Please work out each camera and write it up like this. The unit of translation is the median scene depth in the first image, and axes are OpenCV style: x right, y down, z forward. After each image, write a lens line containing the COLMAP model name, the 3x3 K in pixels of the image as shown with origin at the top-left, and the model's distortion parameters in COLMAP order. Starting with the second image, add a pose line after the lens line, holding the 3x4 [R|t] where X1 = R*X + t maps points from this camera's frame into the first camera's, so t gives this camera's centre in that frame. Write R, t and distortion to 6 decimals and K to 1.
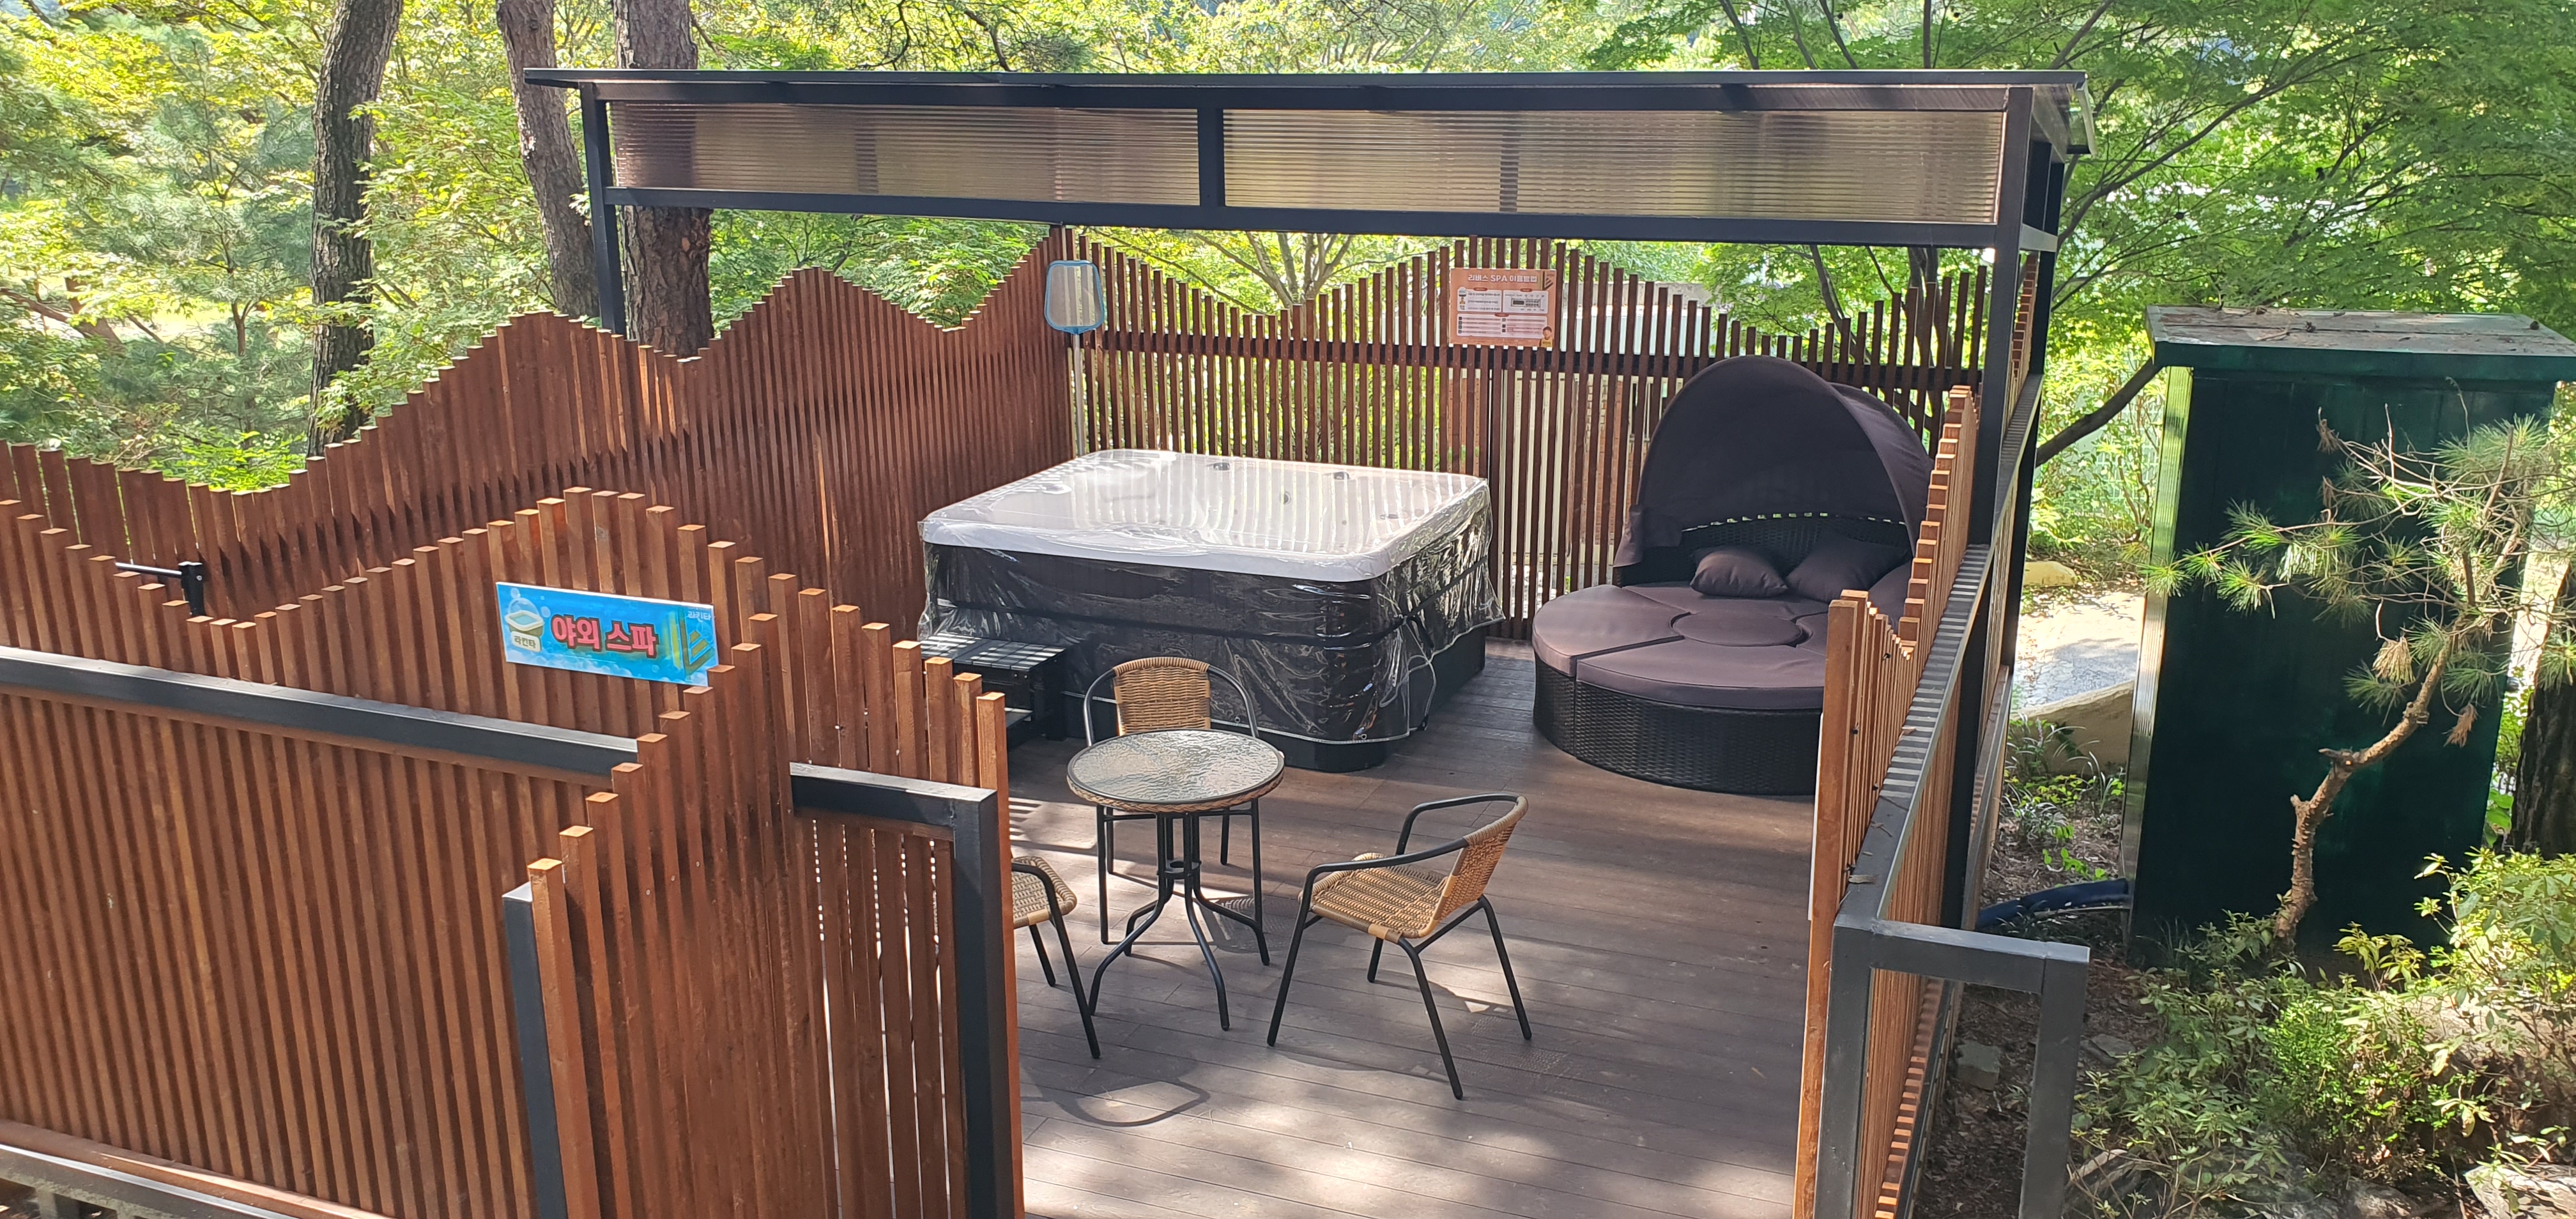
lens RADIAL K [[2052.5, 0, 1289.0], [0, 2052.5, 609.9], [0, 0, 1]] dist [0.051527, -0.001130]
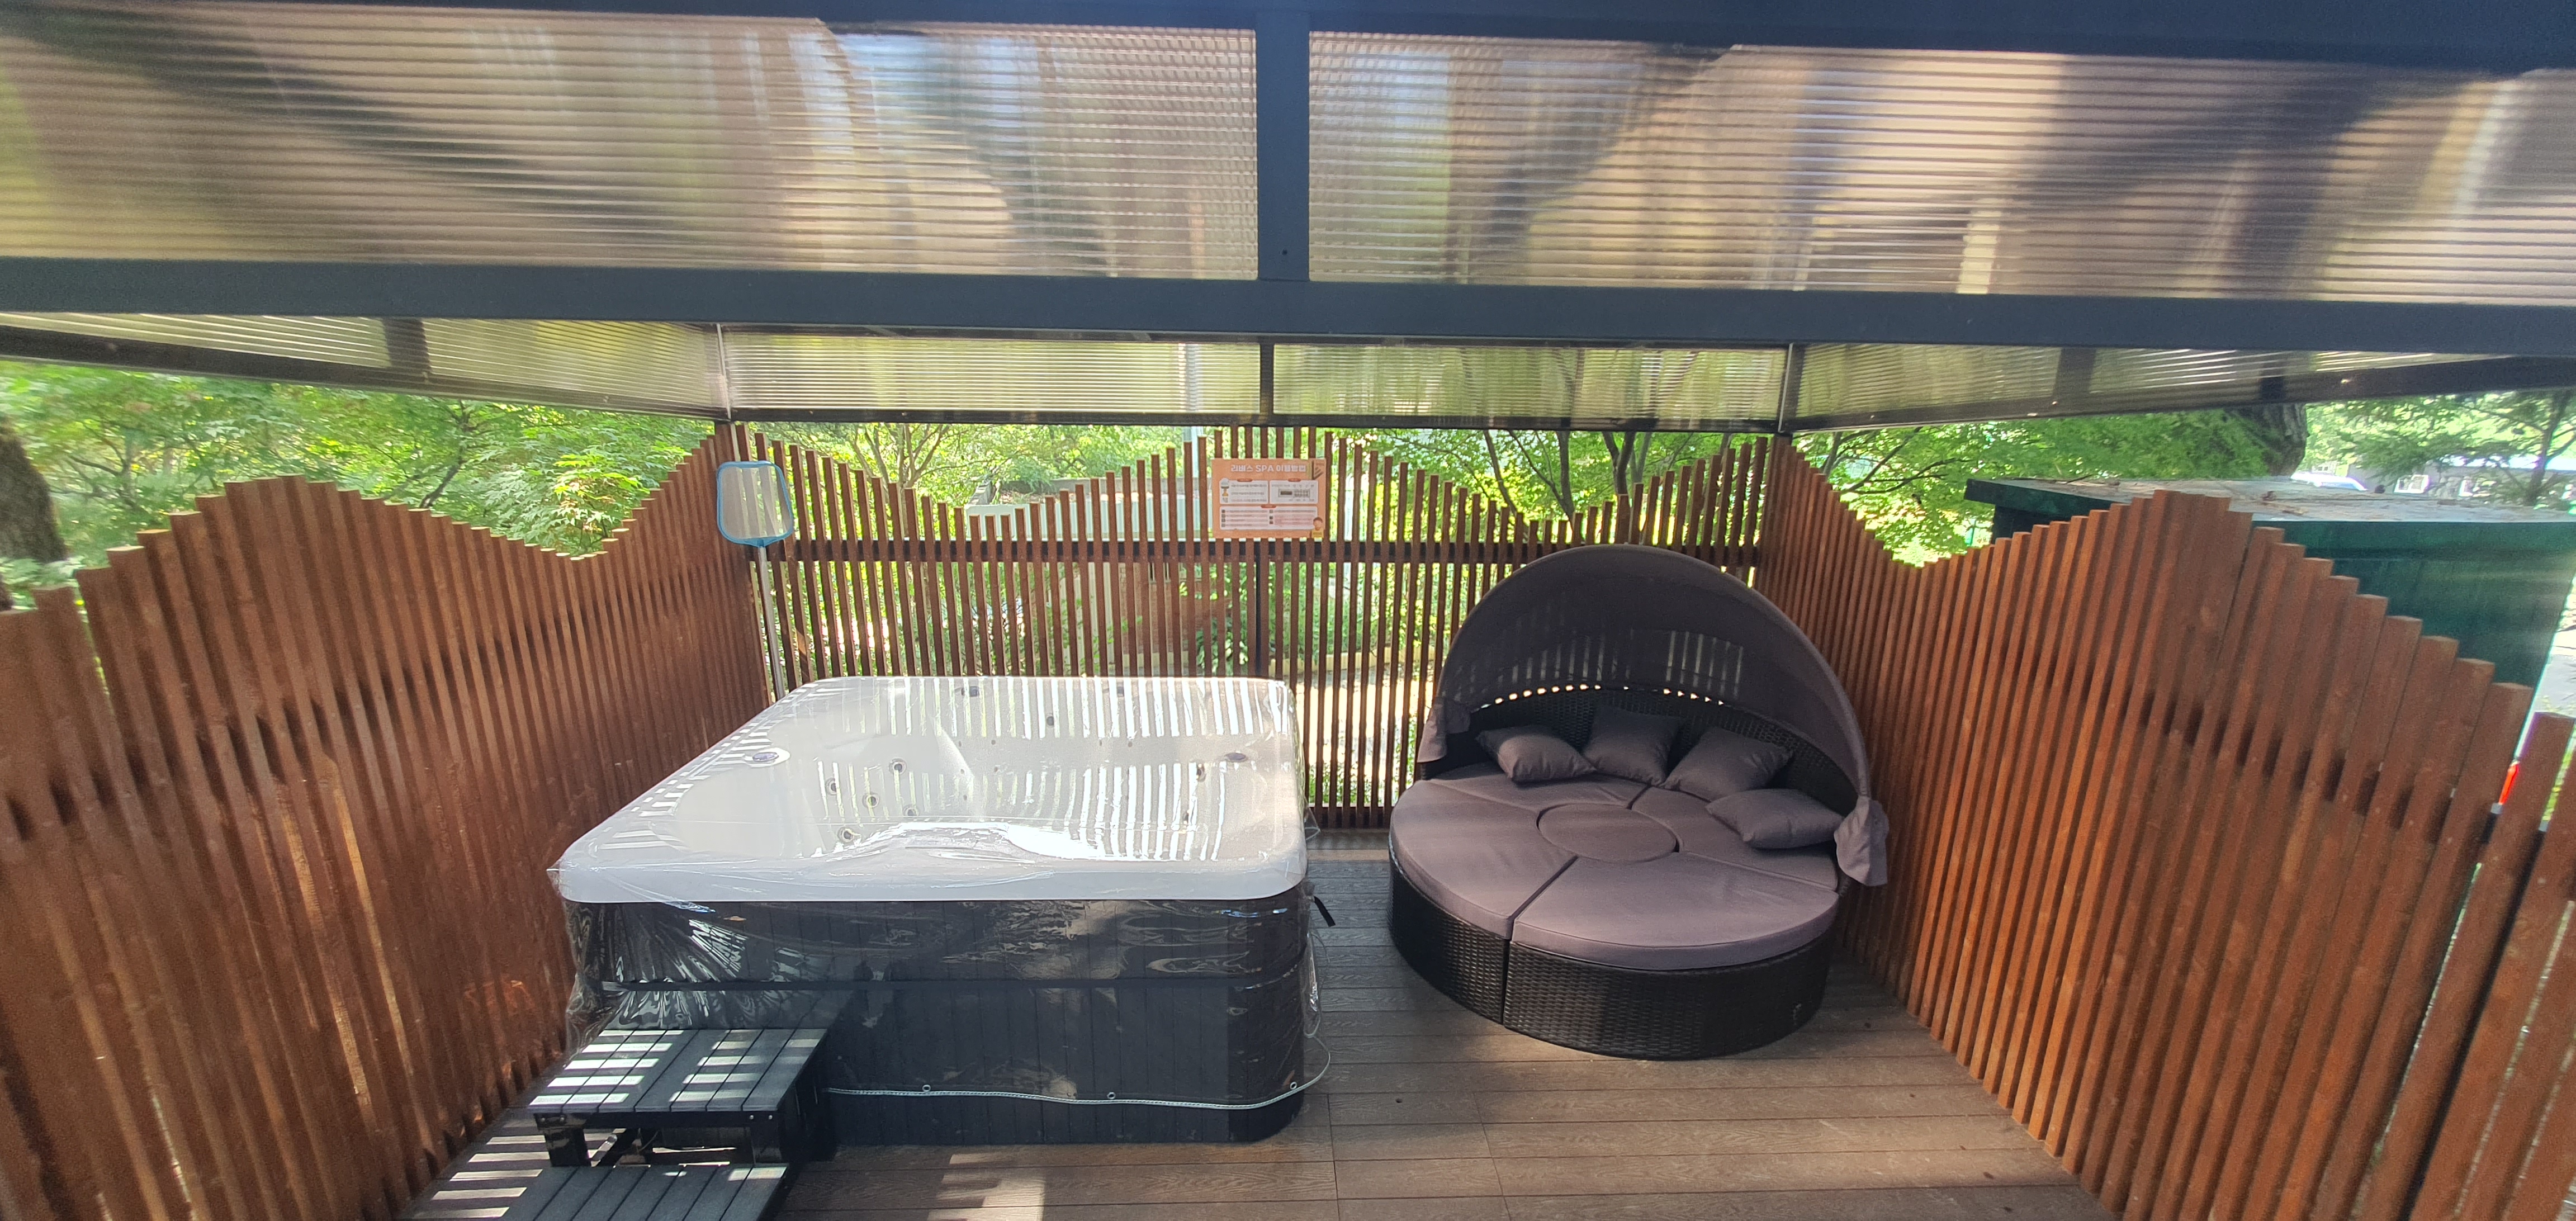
lens RADIAL K [[1024.2, 0, 1288.6], [0, 1024.2, 617.9], [0, 0, 1]] dist [-0.002621, -0.000108]
pose [[0.908518, -0.082897, 0.409539, -0.086963], [0.092655, 0.995690, -0.004002, -0.088517], [-0.407443, 0.041582, 0.912284, 0.559655]]
